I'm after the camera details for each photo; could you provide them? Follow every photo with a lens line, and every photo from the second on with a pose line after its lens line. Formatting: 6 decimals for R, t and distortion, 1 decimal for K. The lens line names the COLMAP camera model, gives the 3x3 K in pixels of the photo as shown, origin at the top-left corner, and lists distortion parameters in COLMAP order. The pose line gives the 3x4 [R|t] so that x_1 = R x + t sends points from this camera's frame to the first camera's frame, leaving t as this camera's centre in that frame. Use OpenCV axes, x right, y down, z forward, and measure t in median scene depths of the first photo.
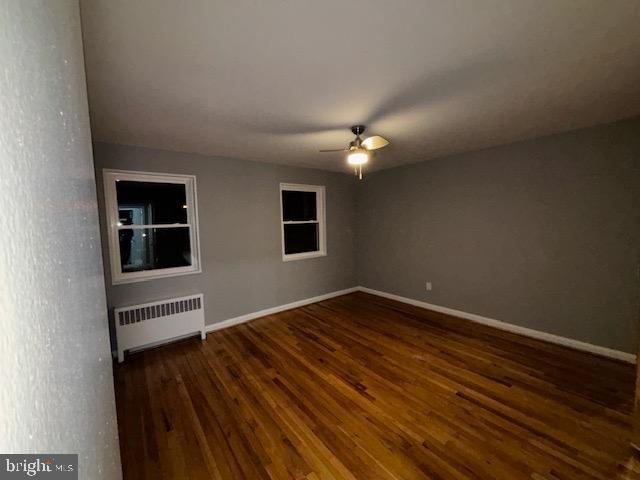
lens RADIAL K [[258.3, 0, 323.4], [0, 258.3, 240.8], [0, 0, 1]] dist [0.014467, -0.000684]
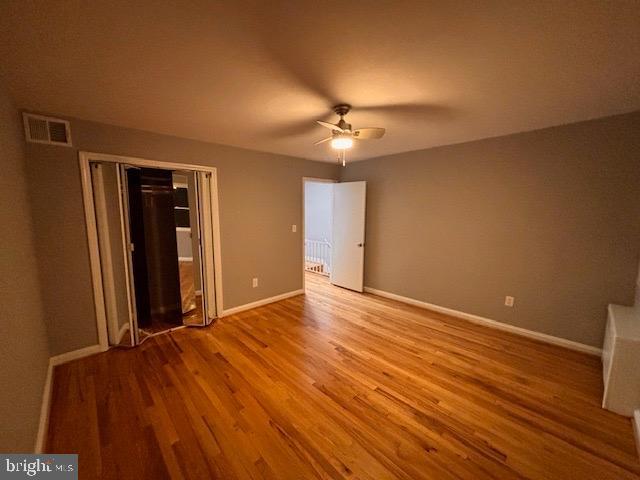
lens RADIAL K [[258.3, 0, 316.3], [0, 258.3, 239.4], [0, 0, 1]] dist [0.014467, -0.000684]
pose [[-0.997002, 0.036302, -0.068333, 0.299983], [0.021827, 0.979198, 0.201729, -0.178406], [0.074235, 0.199633, -0.977055, 1.956253]]
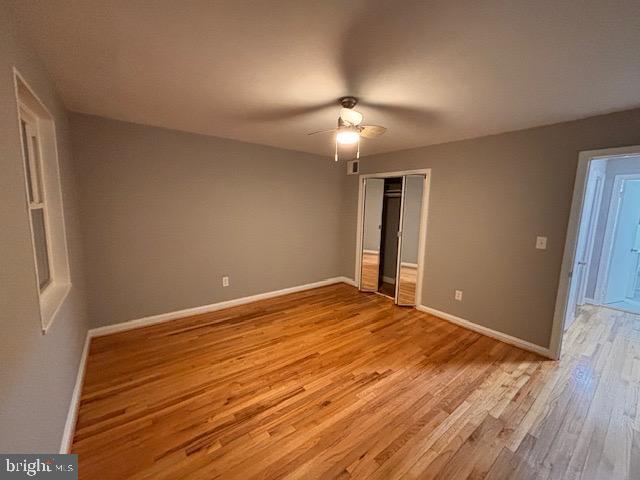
lens RADIAL K [[258.3, 0, 319.0], [0, 258.3, 237.9], [0, 0, 1]] dist [0.014467, -0.000684]
pose [[0.021065, -0.103162, 0.994442, -0.767109], [0.055476, 0.993250, 0.101863, -0.080877], [-0.998238, 0.053022, 0.026646, 1.096955]]
